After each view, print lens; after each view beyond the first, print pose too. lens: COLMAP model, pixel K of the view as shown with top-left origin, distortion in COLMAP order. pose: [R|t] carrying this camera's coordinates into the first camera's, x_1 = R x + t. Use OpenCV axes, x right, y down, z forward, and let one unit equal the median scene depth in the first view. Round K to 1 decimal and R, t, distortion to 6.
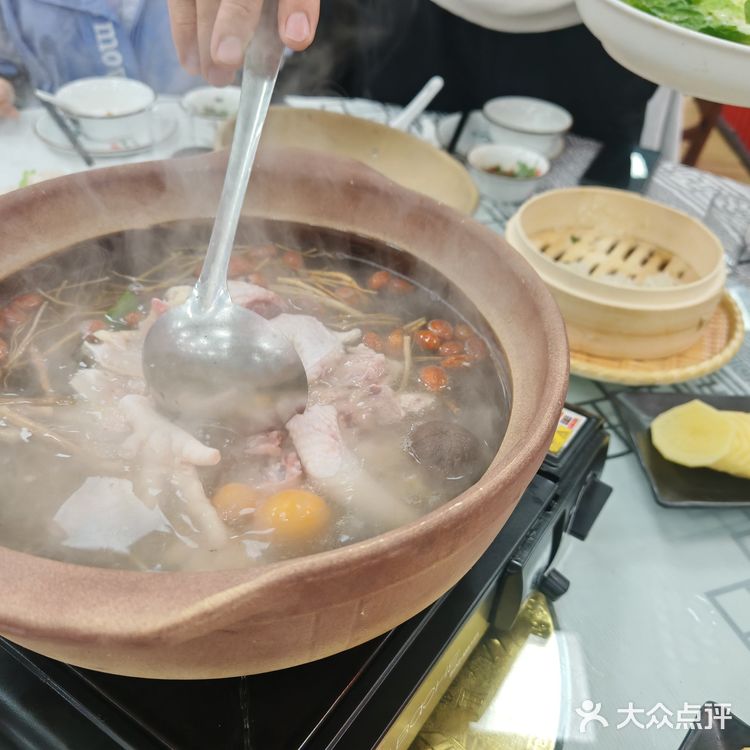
lens RADIAL K [[782.9, 0, 375.0], [0, 782.9, 375.0], [0, 0, 1]] dist [0.056248, -0.022526]
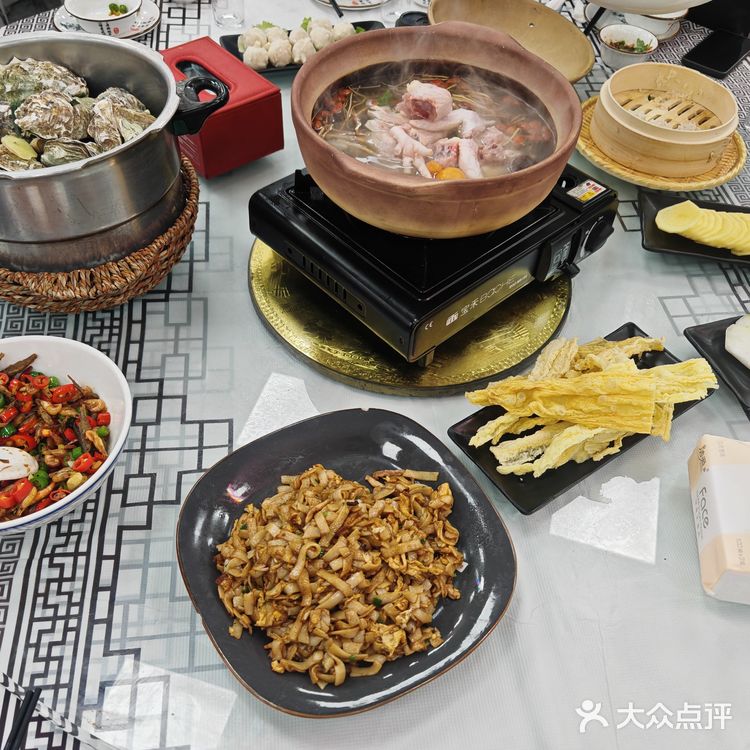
lens RADIAL K [[782.9, 0, 375.0], [0, 782.9, 375.0], [0, 0, 1]] dist [0.056248, -0.022526]
pose [[0.974000, 0.163520, -0.156797, 0.073150], [-0.135052, 0.974782, 0.177656, 0.178236], [0.181893, -0.151862, 0.971521, -0.799330]]
